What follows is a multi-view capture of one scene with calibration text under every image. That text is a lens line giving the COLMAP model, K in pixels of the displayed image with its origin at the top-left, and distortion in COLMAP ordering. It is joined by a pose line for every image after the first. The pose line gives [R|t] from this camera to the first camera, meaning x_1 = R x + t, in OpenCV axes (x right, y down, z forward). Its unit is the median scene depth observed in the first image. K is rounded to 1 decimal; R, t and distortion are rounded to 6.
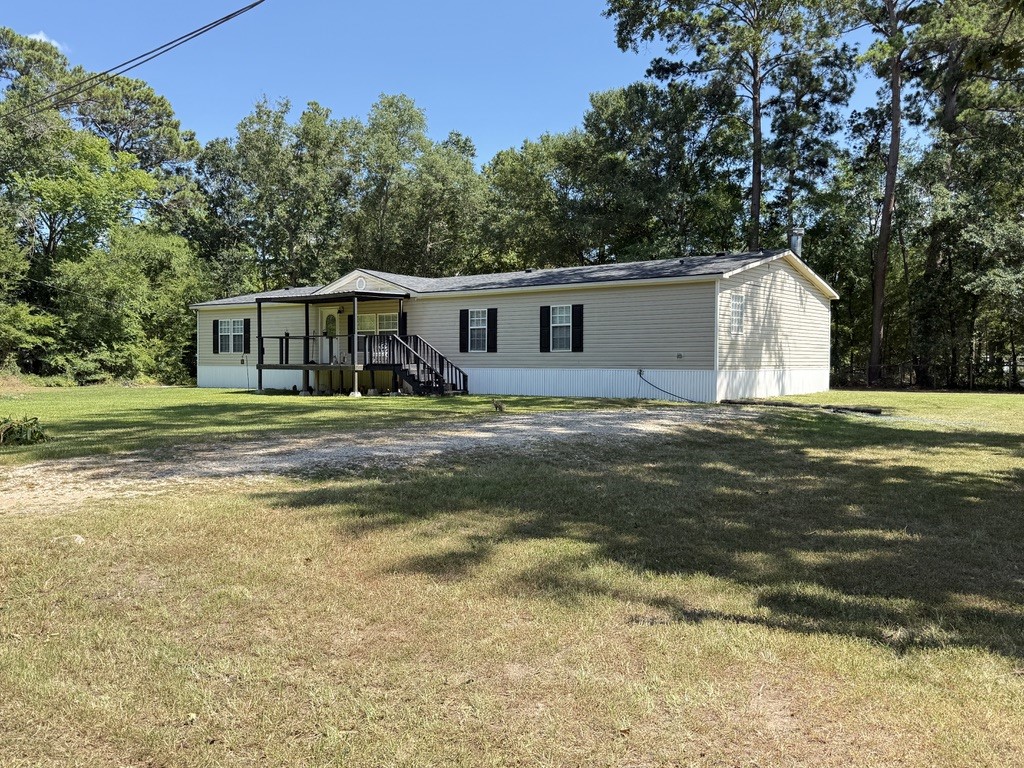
lens RADIAL K [[858.0, 0, 509.0], [0, 858.0, 383.2], [0, 0, 1]] dist [0.079403, -0.000301]
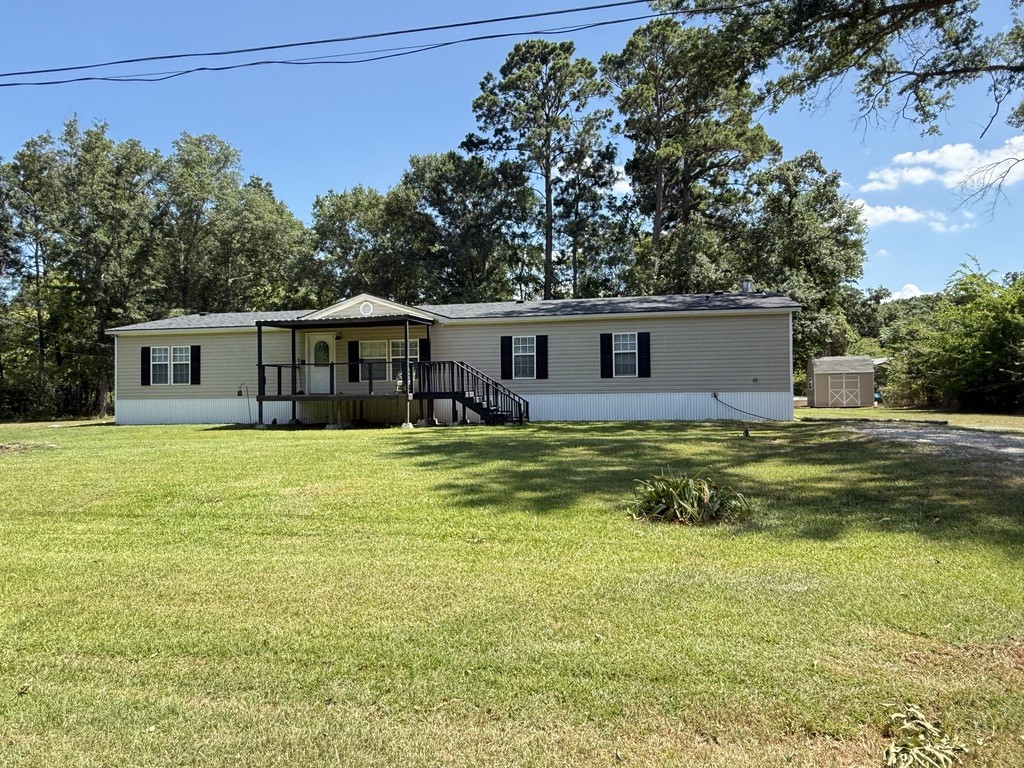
lens RADIAL K [[699.1, 0, 513.0], [0, 699.1, 379.9], [0, 0, 1]] dist [-0.000380, 0.003704]
pose [[0.906705, -0.009643, 0.421655, -0.355777], [0.026443, 0.999071, -0.034013, -0.006961], [-0.420935, 0.041990, 0.906118, 0.242621]]
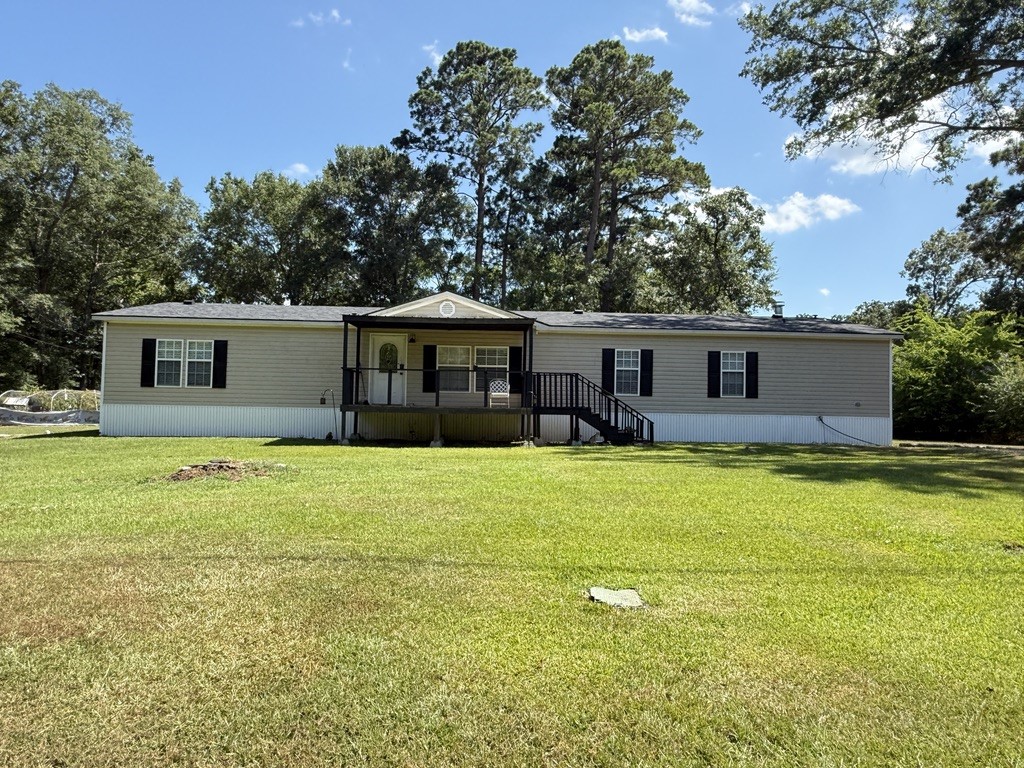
lens RADIAL K [[700.8, 0, 513.4], [0, 700.8, 388.7], [0, 0, 1]] dist [0.000776, -0.004094]
pose [[0.770402, 0.025034, 0.637066, -0.558681], [-0.000135, 0.999235, -0.039103, -0.012540], [-0.637558, 0.030039, 0.769817, 0.447492]]
